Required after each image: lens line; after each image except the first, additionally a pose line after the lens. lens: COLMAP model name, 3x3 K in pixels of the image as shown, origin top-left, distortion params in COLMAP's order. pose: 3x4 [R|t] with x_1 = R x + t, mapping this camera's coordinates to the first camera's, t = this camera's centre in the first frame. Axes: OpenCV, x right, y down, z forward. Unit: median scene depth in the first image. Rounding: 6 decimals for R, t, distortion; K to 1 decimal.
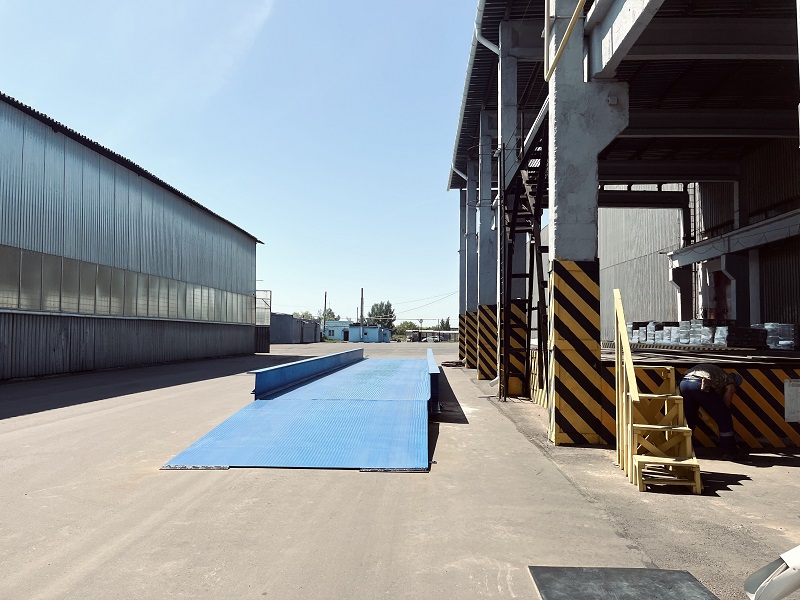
lens RADIAL K [[617.7, 0, 400.0], [0, 617.7, 300.0], [0, 0, 1]] dist [0.065210, -0.109598]
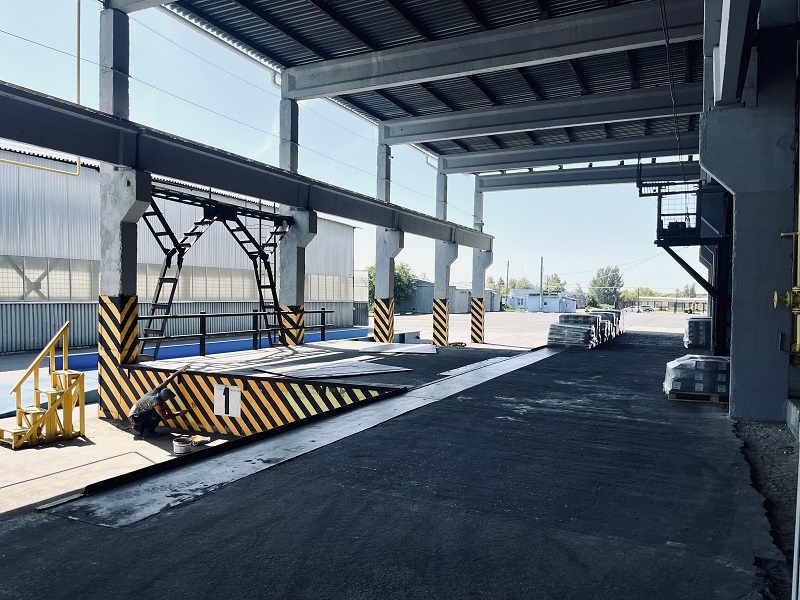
lens RADIAL K [[617.7, 0, 400.0], [0, 617.7, 300.0], [0, 0, 1]] dist [0.065210, -0.109598]
pose [[0.916239, 0.008673, -0.400539, 0.702843], [0.015215, 0.998291, 0.056421, -0.059255], [0.400344, -0.057789, 0.914541, -0.036730]]
